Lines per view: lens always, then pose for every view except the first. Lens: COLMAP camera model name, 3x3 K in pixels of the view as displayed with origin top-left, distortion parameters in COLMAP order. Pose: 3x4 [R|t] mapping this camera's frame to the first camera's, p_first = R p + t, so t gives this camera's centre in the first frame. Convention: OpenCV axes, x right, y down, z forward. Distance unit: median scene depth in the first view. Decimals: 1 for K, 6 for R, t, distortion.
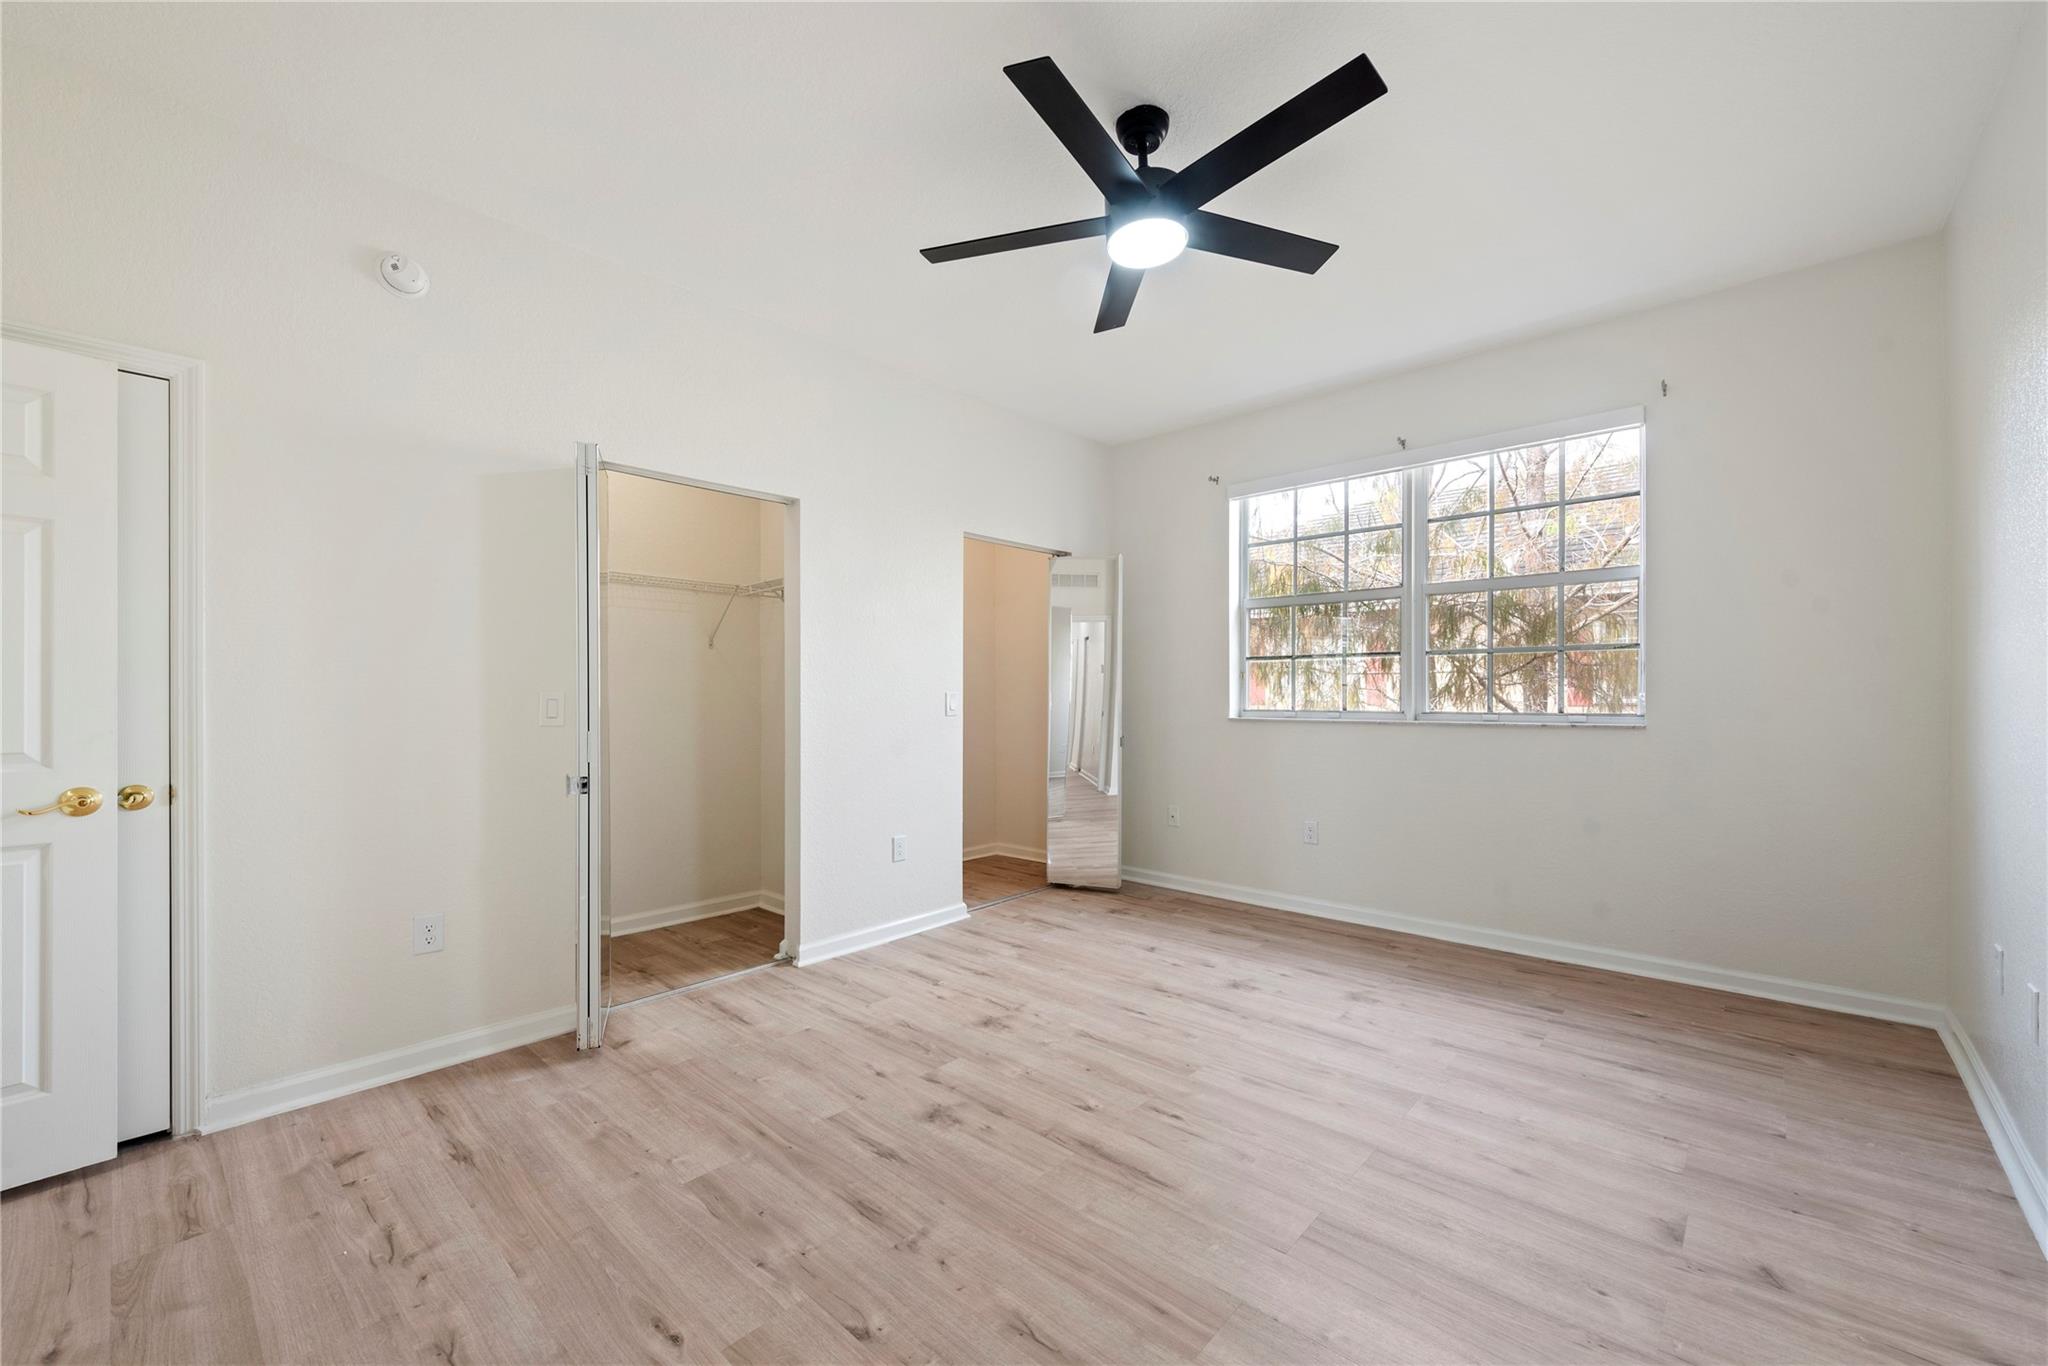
lens RADIAL K [[816.1, 0, 1047.4], [0, 816.1, 688.0], [0, 0, 1]] dist [0.012159, -0.003947]
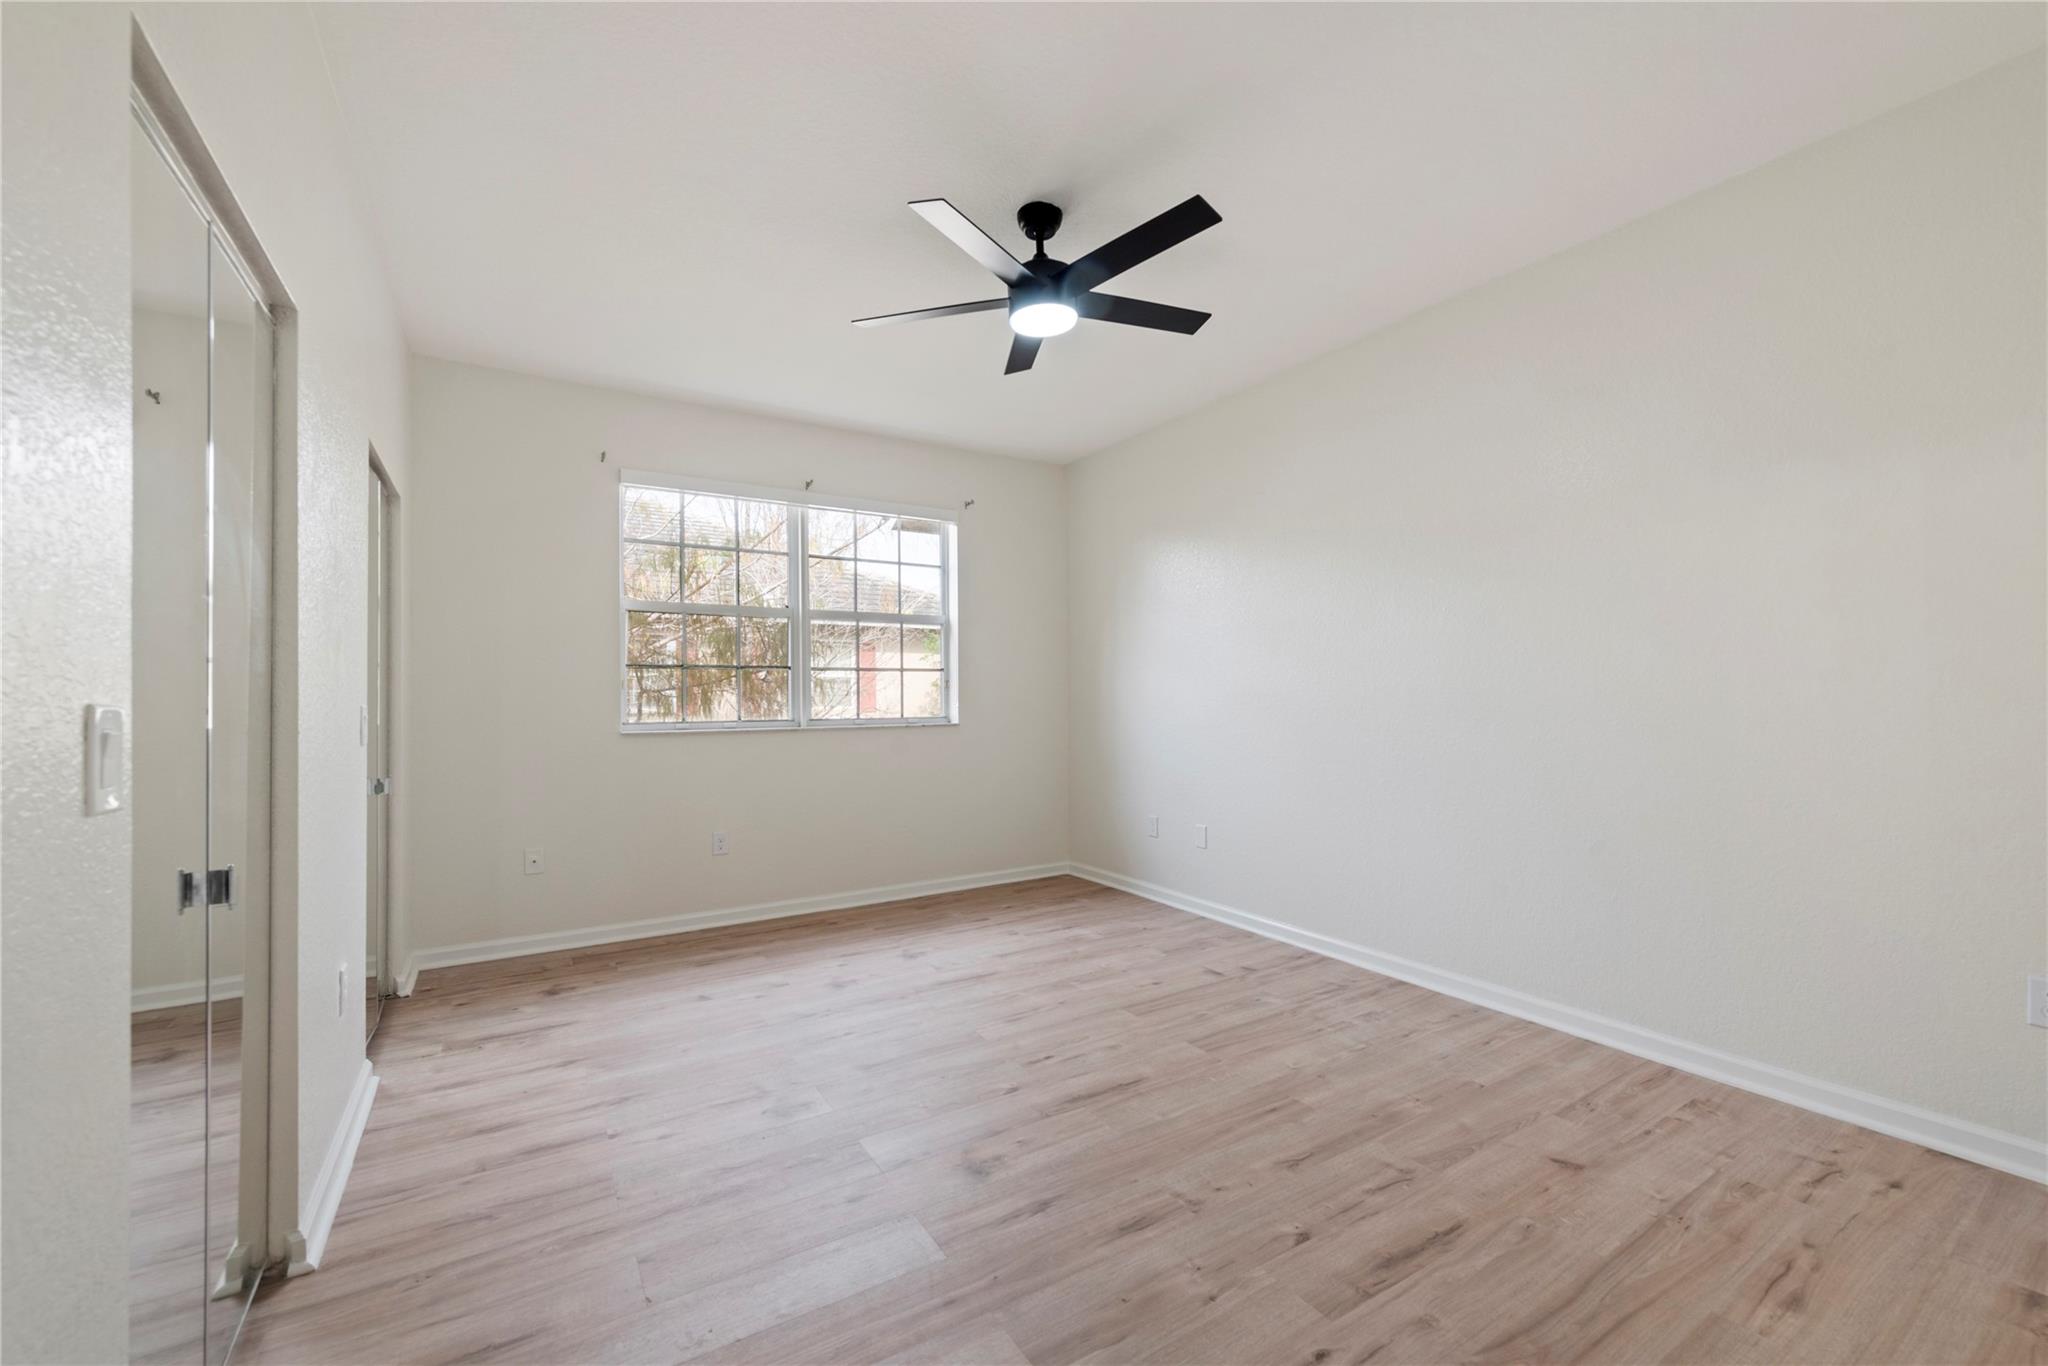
lens RADIAL K [[816.1, 0, 995.6], [0, 816.1, 701.6], [0, 0, 1]] dist [0.012159, -0.003947]
pose [[0.301852, -0.005148, 0.953341, -0.775827], [0.001011, 0.999987, 0.005079, -0.003813], [-0.953354, -0.000569, 0.301853, 0.548319]]
